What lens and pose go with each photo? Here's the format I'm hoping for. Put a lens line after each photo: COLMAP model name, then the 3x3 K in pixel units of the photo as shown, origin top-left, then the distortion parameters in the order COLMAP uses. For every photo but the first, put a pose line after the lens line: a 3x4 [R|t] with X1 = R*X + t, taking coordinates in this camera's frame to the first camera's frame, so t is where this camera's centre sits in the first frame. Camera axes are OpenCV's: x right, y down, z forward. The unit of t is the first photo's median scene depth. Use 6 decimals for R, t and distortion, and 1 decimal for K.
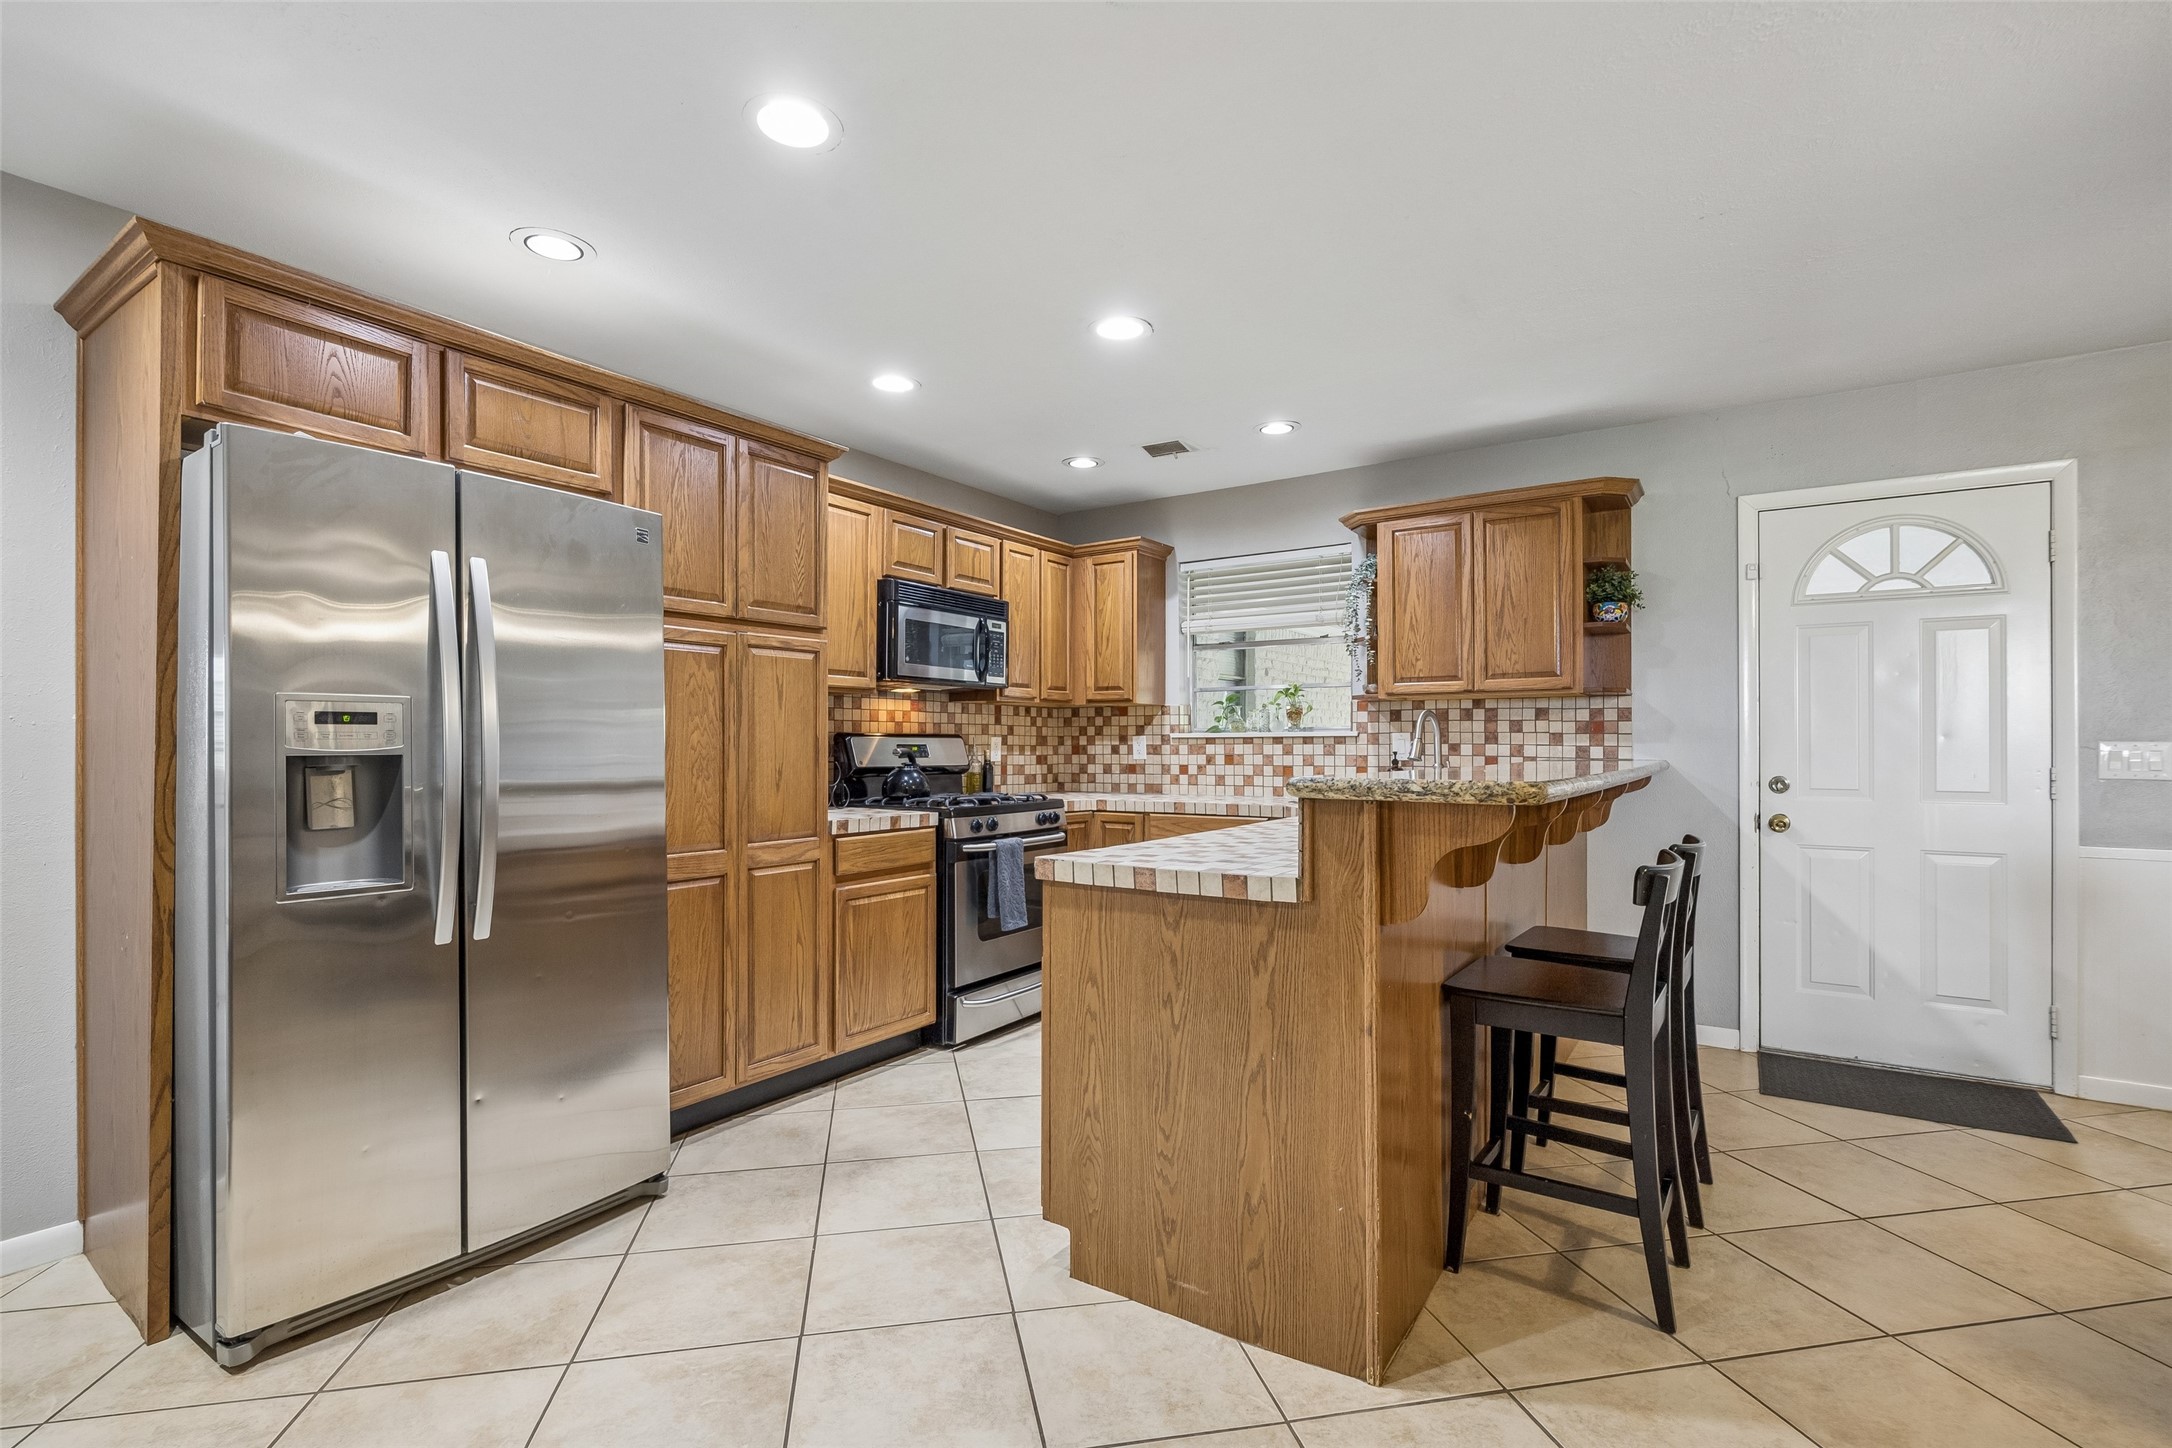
lens RADIAL K [[1029.8, 0, 1074.1], [0, 1029.8, 733.0], [0, 0, 1]] dist [0.001490, 0.000798]
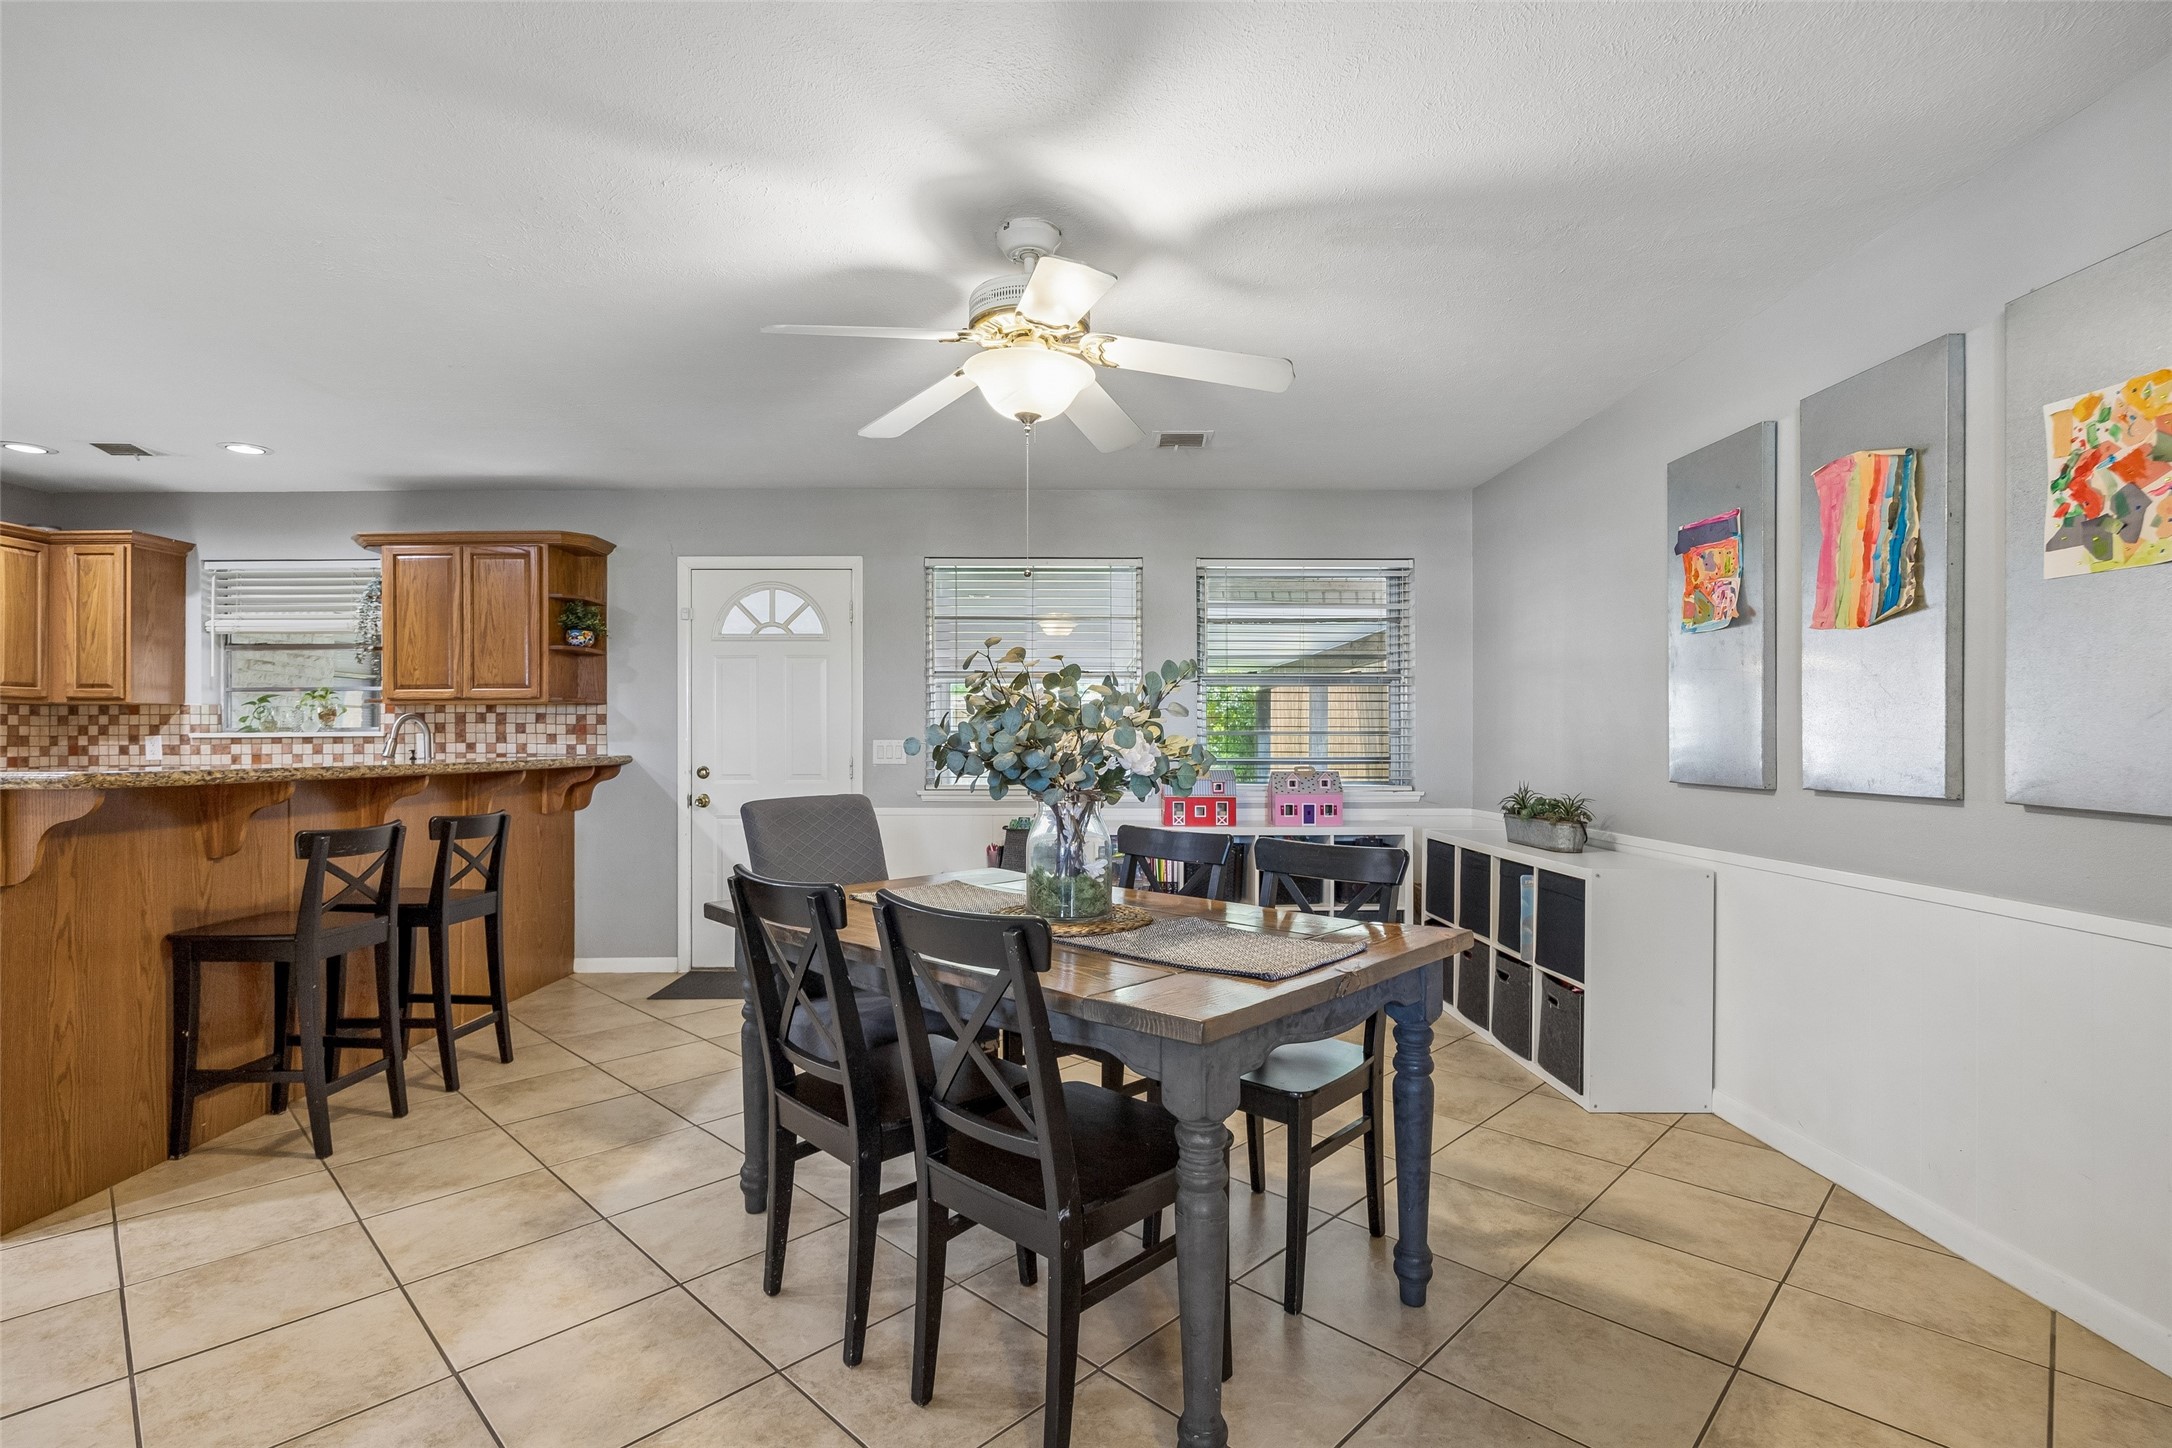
lens RADIAL K [[1029.8, 0, 1085.6], [0, 1029.8, 727.7], [0, 0, 1]] dist [0.001490, 0.000798]
pose [[0.826609, 0.004398, 0.562759, 0.289171], [-0.003050, 0.999990, -0.003335, -0.004929], [-0.562768, 0.001040, 0.826614, -0.344218]]
